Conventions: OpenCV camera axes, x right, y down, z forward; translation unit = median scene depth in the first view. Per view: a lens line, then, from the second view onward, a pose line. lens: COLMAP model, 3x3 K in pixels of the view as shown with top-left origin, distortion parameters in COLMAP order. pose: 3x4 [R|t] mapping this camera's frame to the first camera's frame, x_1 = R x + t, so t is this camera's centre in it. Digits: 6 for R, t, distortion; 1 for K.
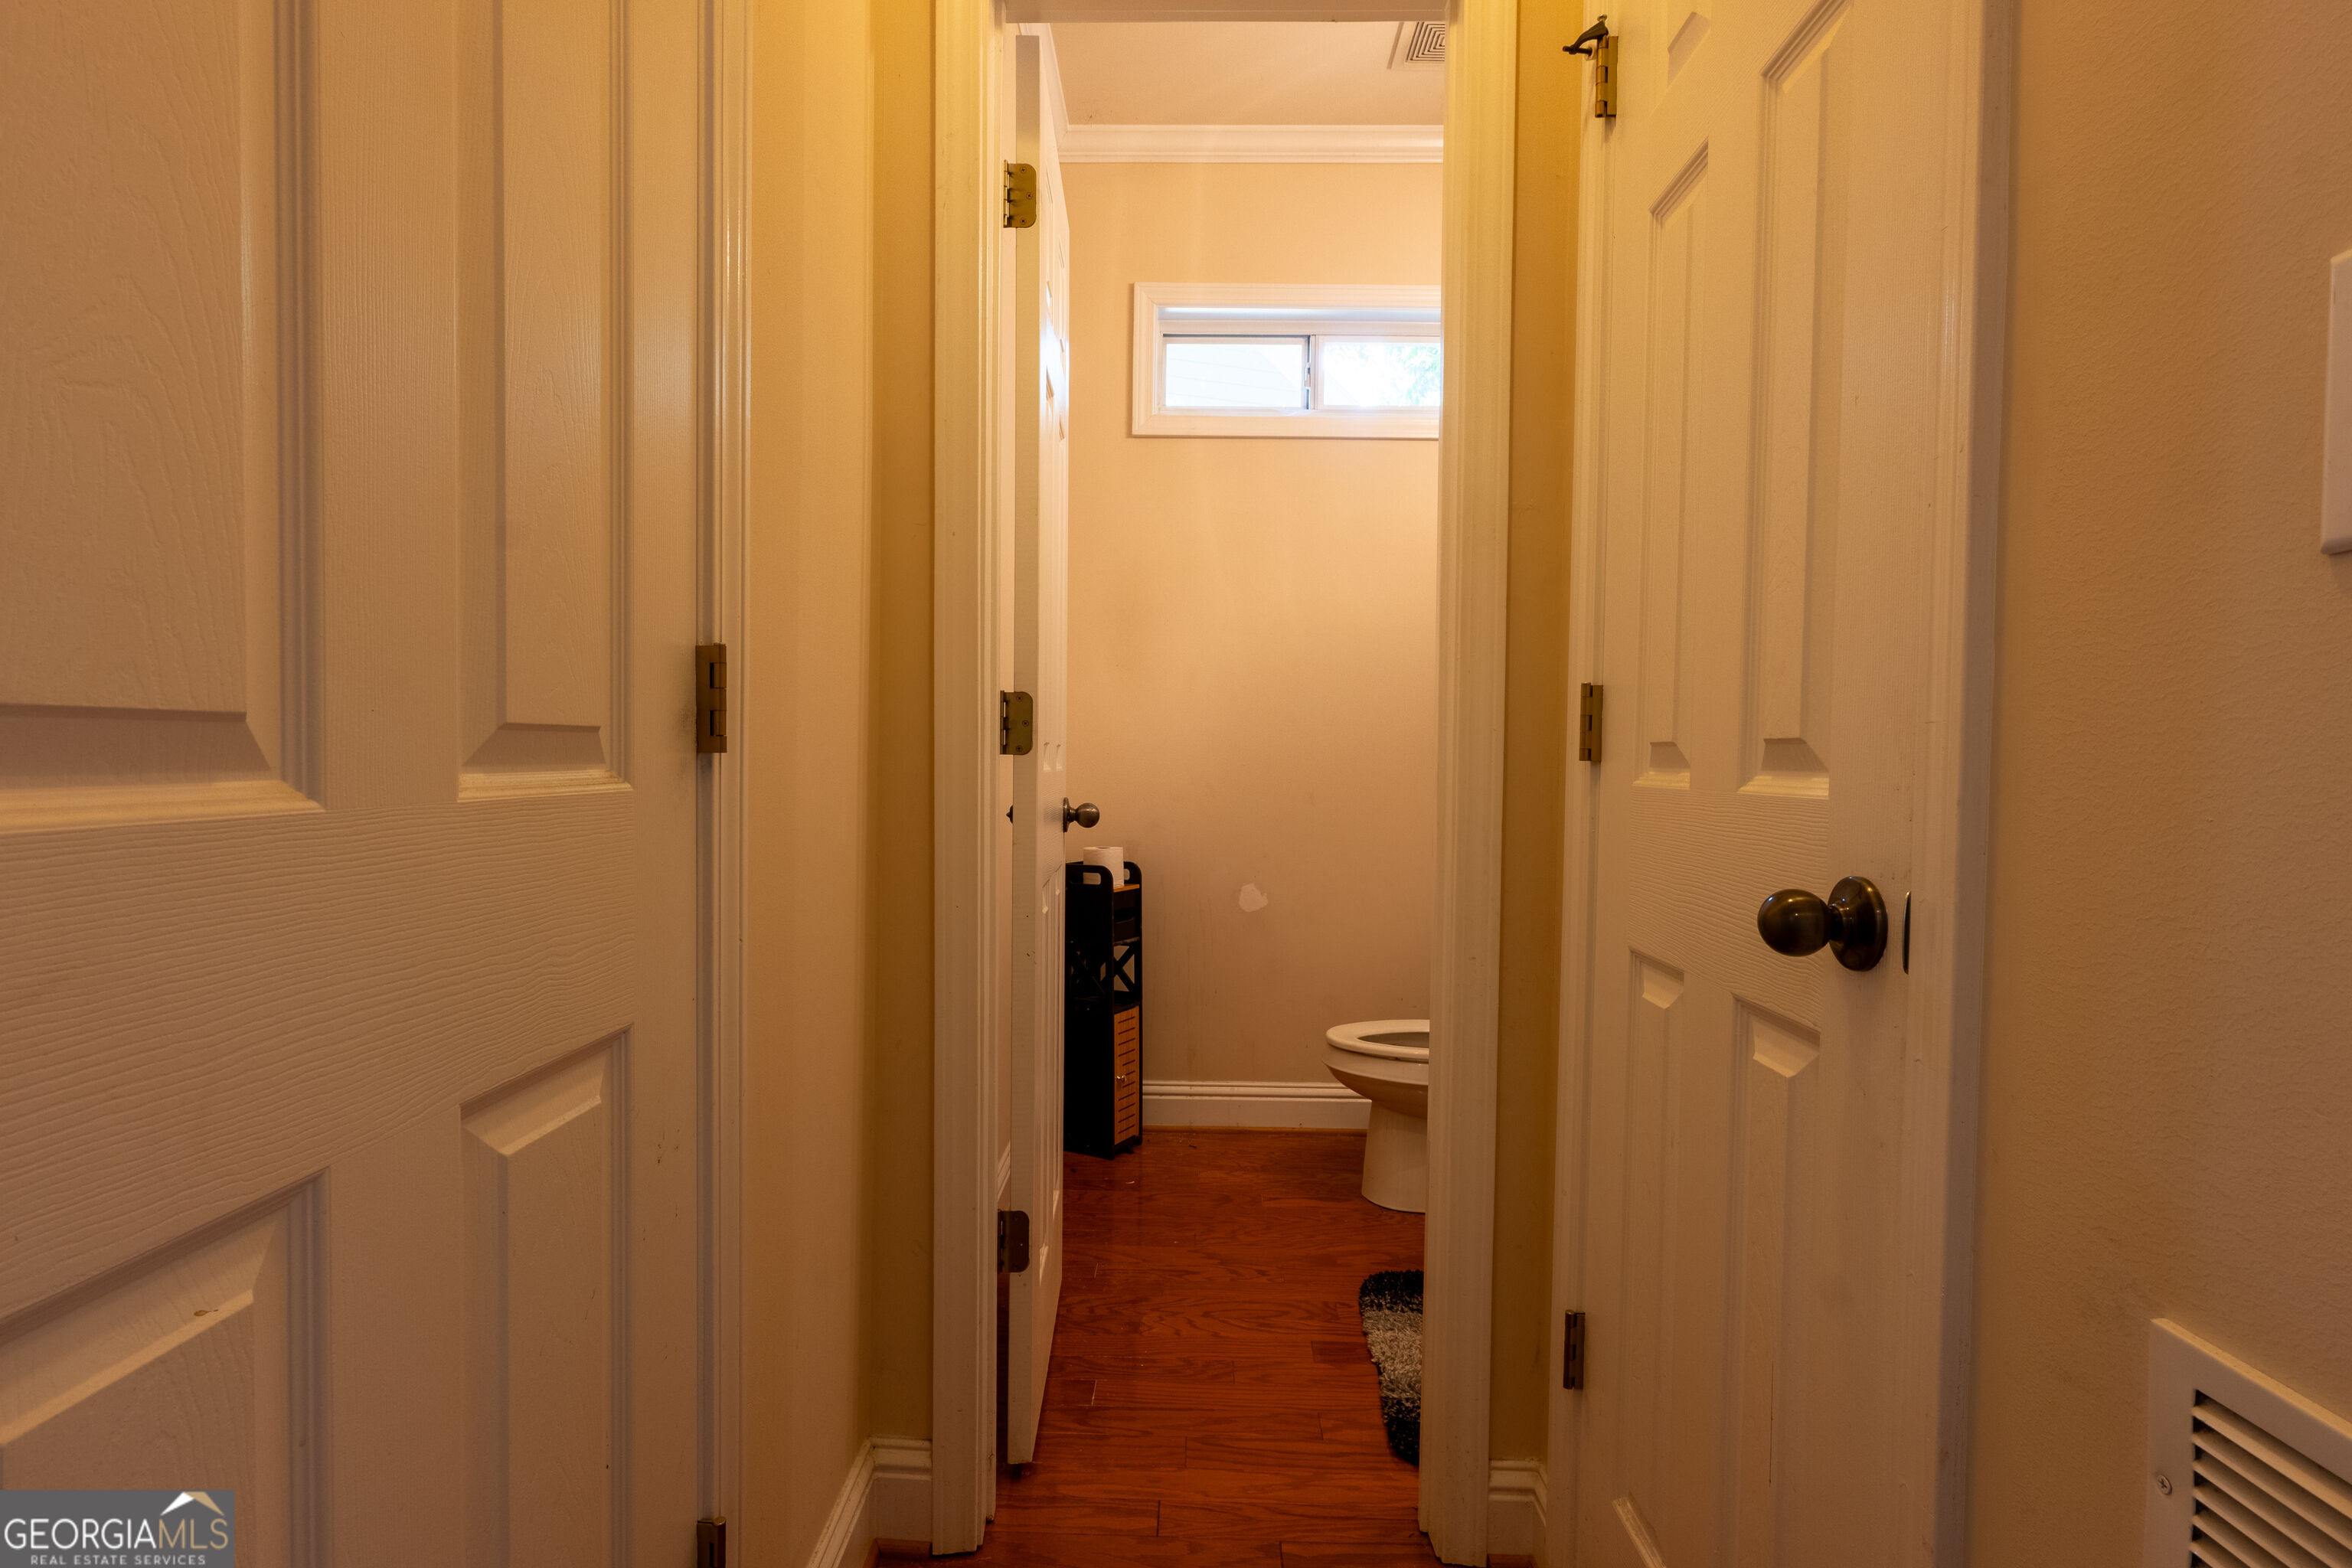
lens RADIAL K [[1163.2, 0, 1177.8], [0, 1163.2, 782.3], [0, 0, 1]] dist [-0.001835, 0.000089]
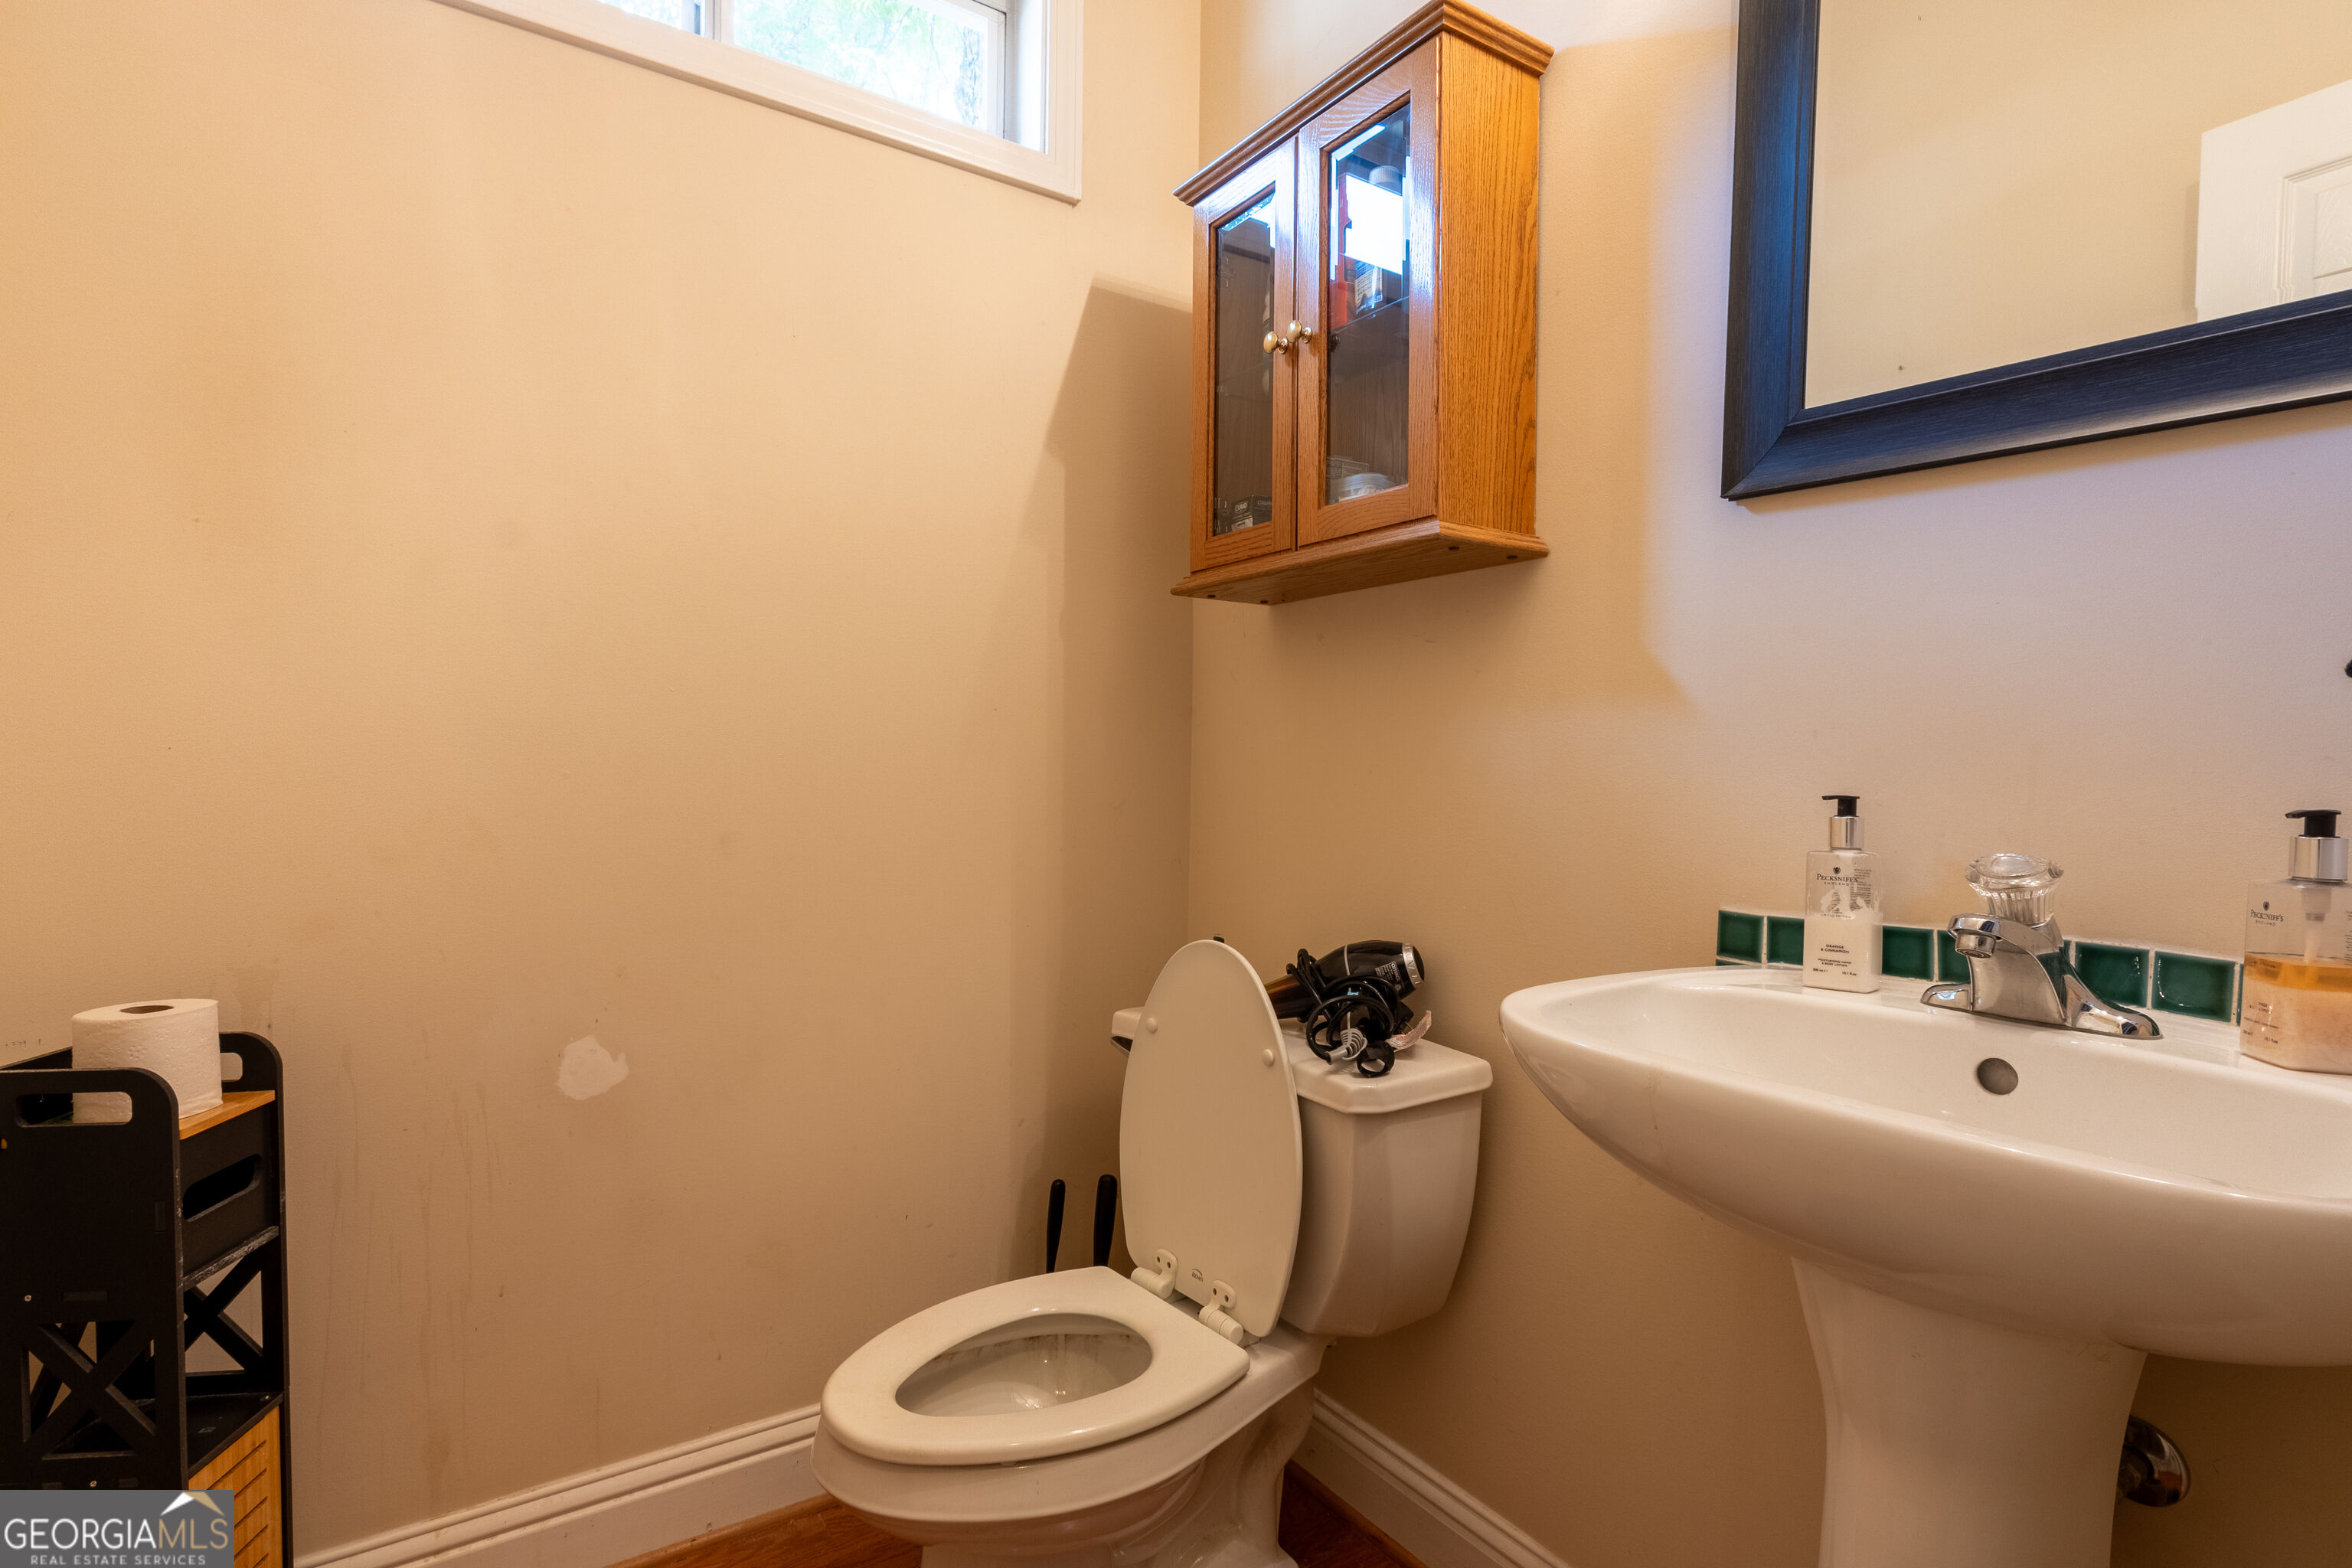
lens RADIAL K [[1163.2, 0, 1187.3], [0, 1163.2, 787.0], [0, 0, 1]] dist [-0.001835, 0.000089]
pose [[0.807857, -0.010612, 0.589283, -0.014647], [0.008190, 0.999943, 0.006780, -0.011838], [-0.589321, -0.000651, 0.807898, 0.511238]]
